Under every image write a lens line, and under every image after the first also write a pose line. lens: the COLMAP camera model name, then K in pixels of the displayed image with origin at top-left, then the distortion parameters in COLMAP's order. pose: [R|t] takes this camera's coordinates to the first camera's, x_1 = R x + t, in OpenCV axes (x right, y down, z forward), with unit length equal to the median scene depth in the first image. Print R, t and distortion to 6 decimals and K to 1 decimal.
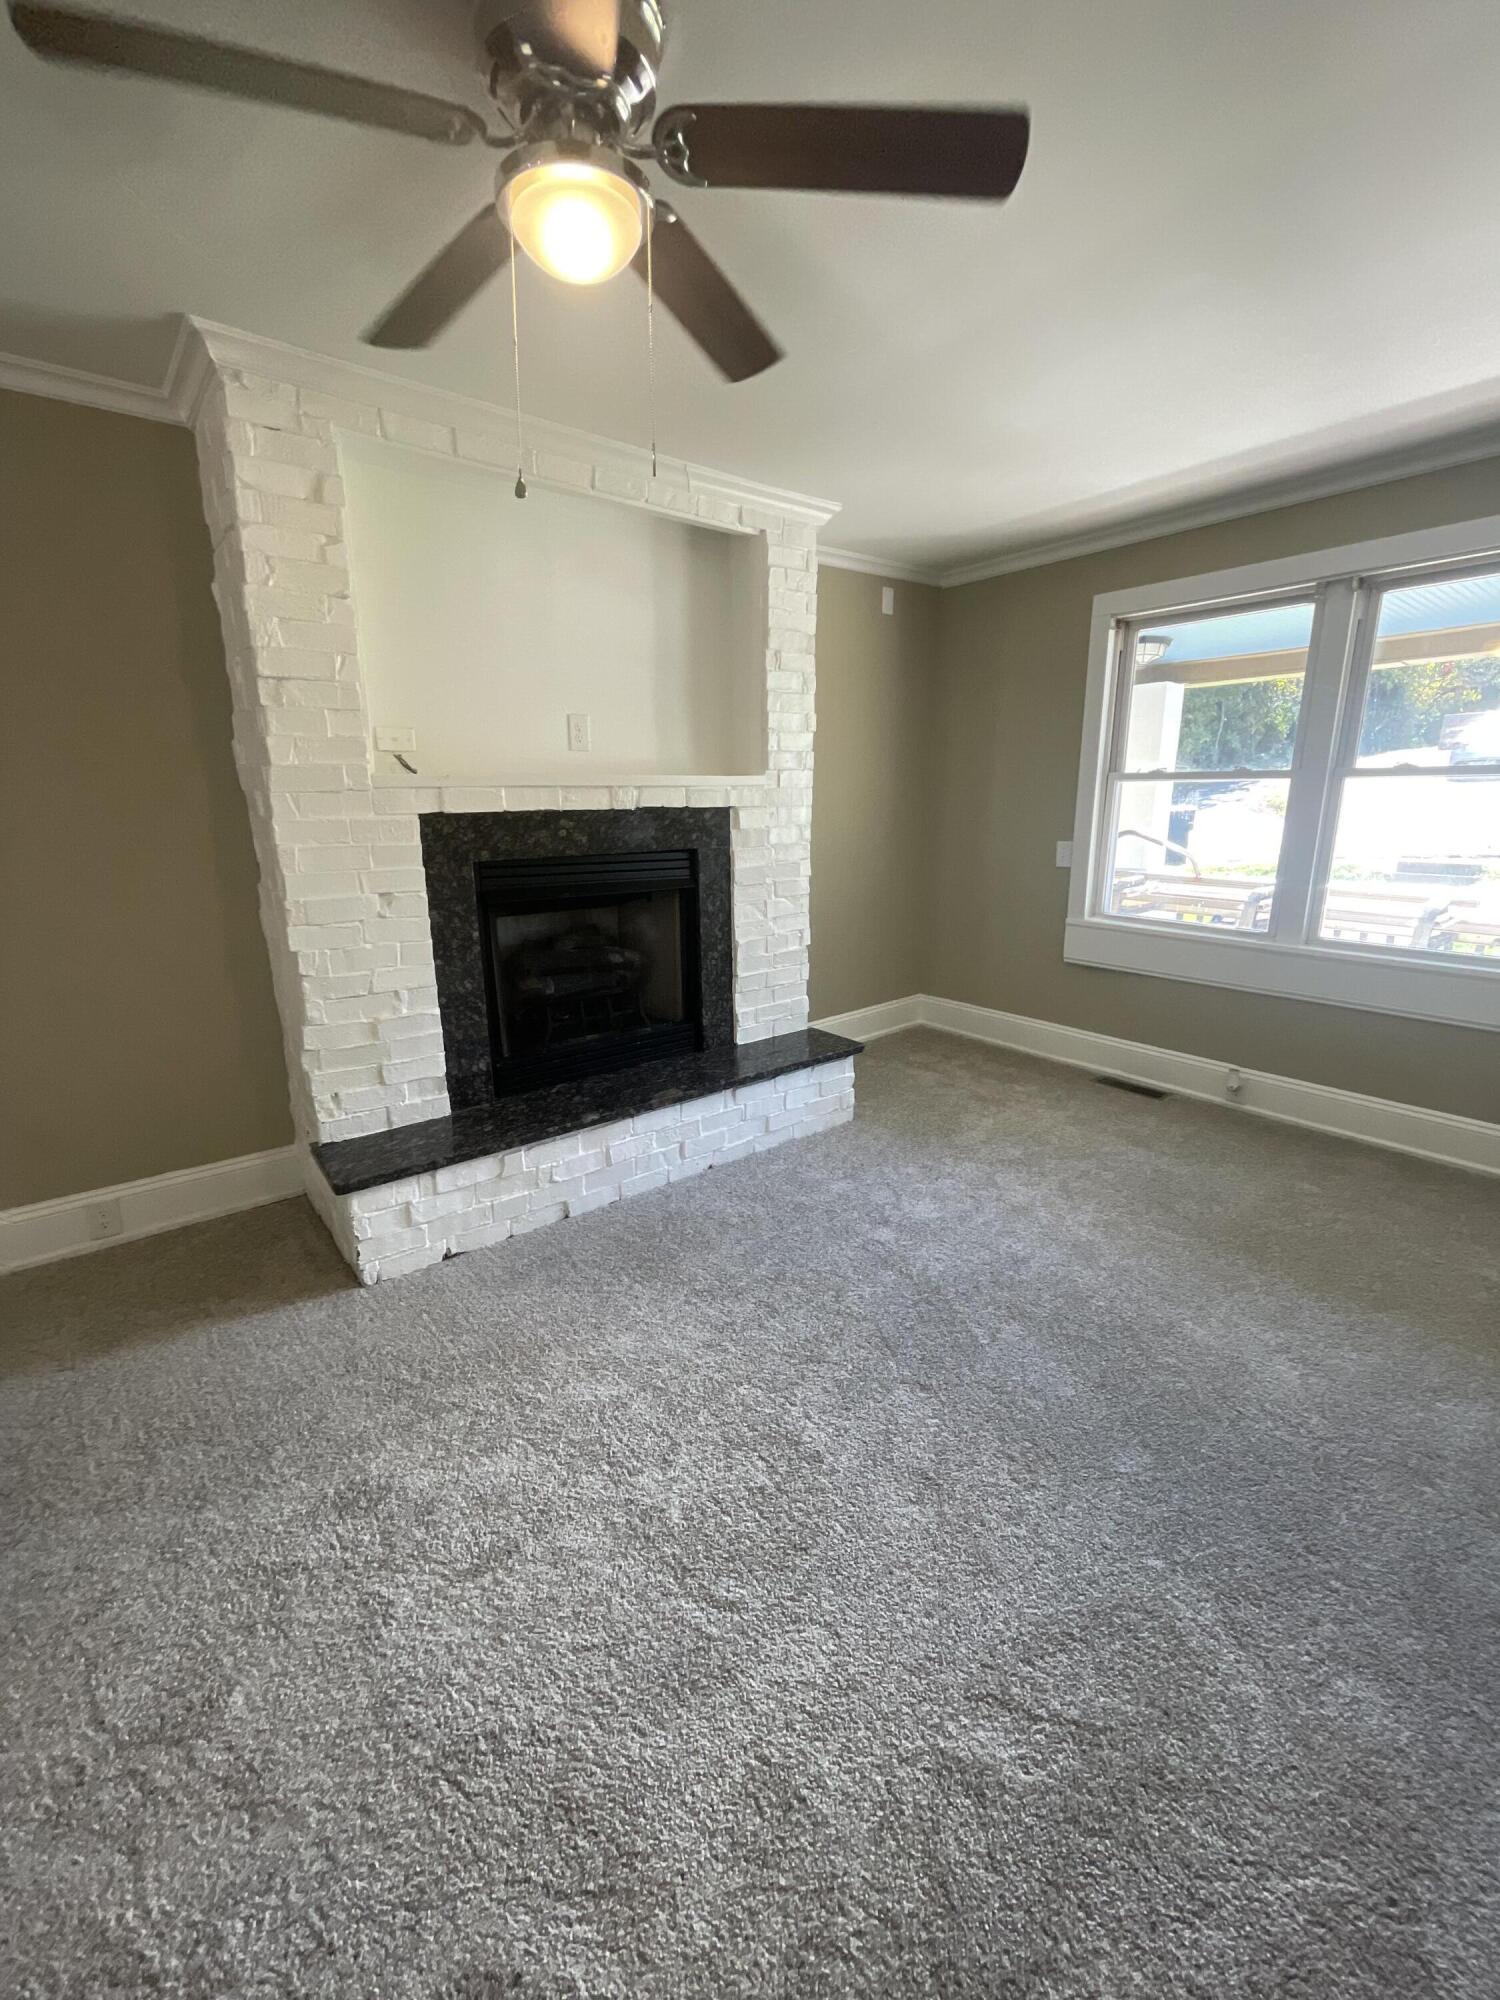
lens RADIAL K [[818.1, 0, 745.7], [0, 818.1, 1001.2], [0, 0, 1]] dist [-0.003137, 0.000323]
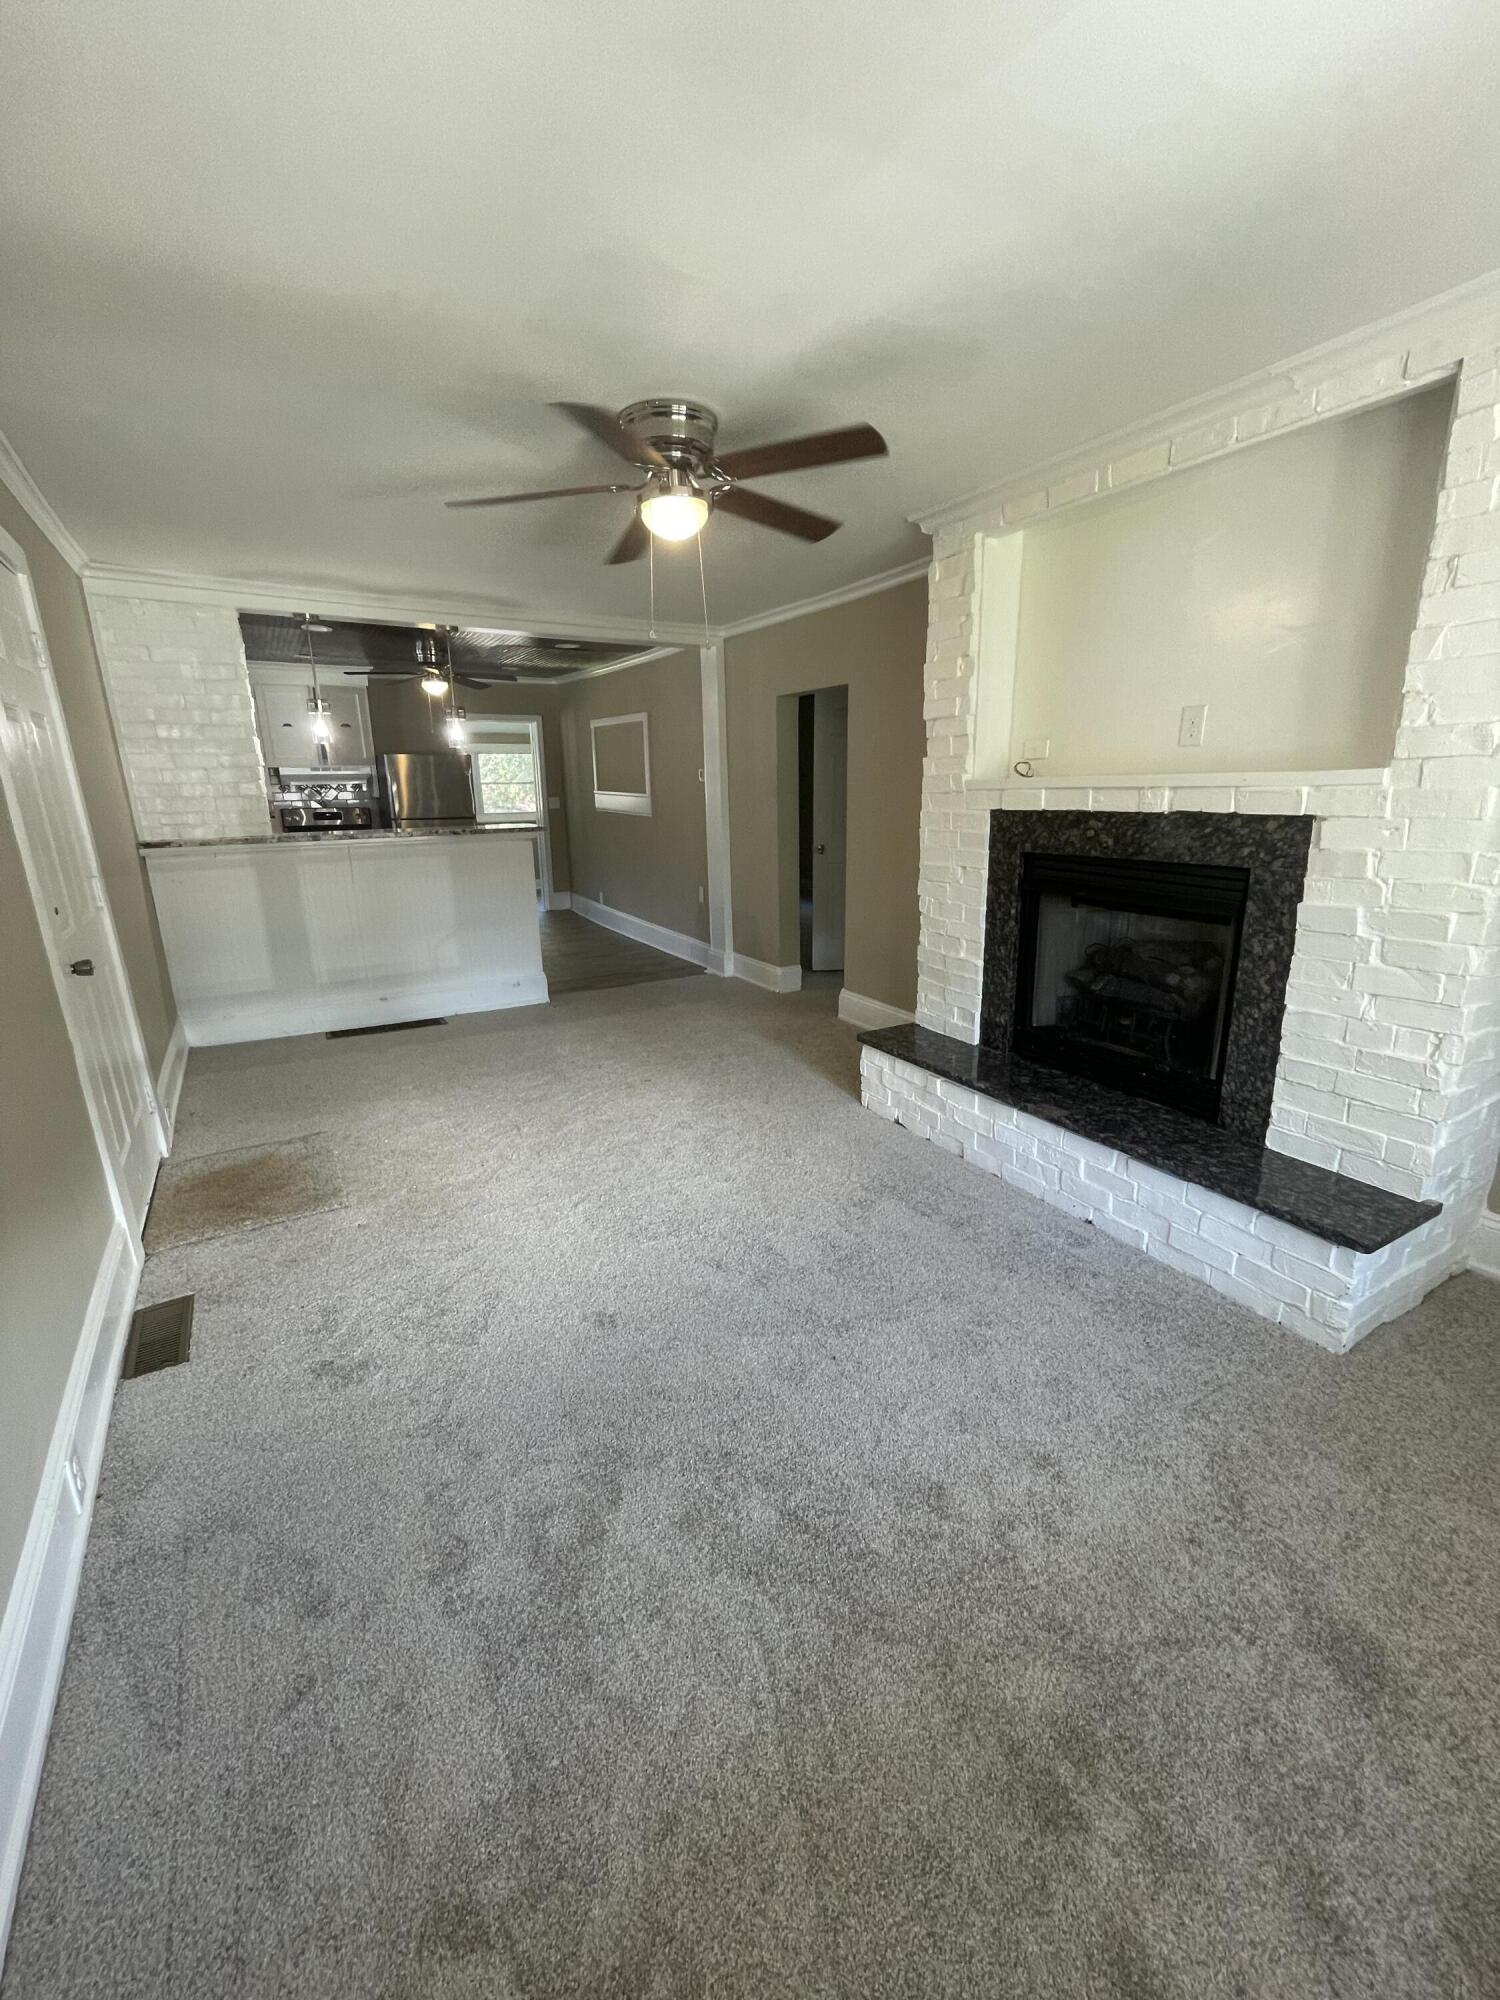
lens RADIAL K [[818.1, 0, 756.8], [0, 818.1, 1001.8], [0, 0, 1]] dist [-0.003137, 0.000323]
pose [[-0.139348, 0.262789, -0.954738, 0.860056], [-0.225527, 0.930384, 0.289003, -0.210056], [0.964220, 0.255591, -0.070381, 0.719685]]
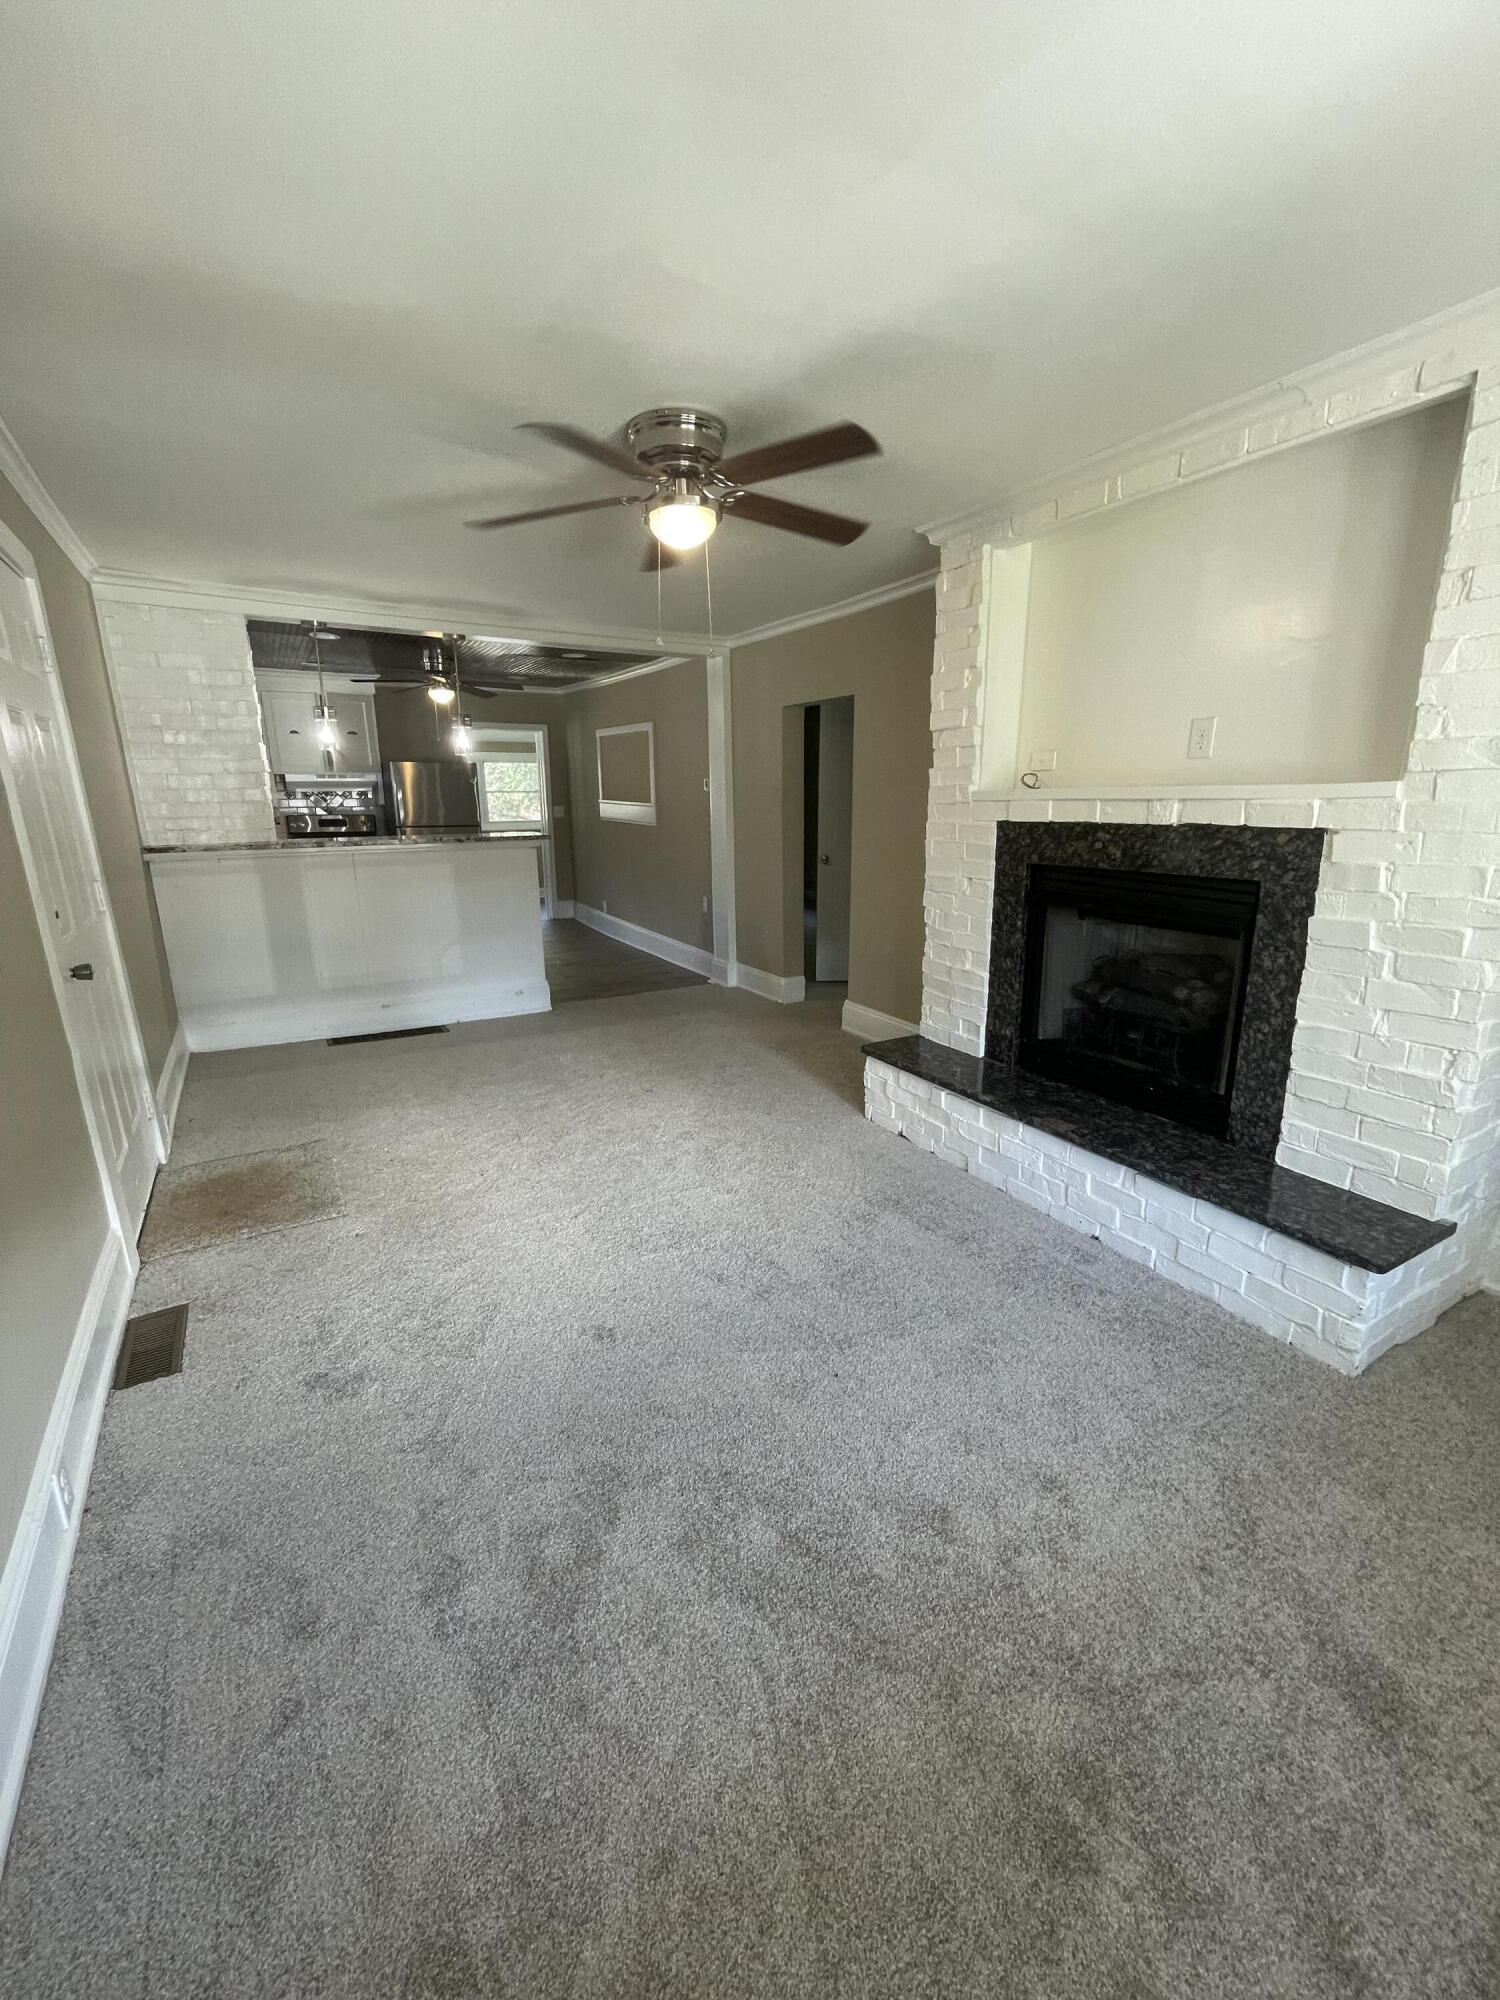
lens RADIAL K [[818.1, 0, 757.1], [0, 818.1, 1002.3], [0, 0, 1]] dist [-0.003137, 0.000323]
pose [[-0.144472, 0.250066, -0.957390, 0.852199], [-0.232587, 0.931850, 0.278493, -0.207195], [0.961785, 0.262911, -0.076464, 0.717861]]
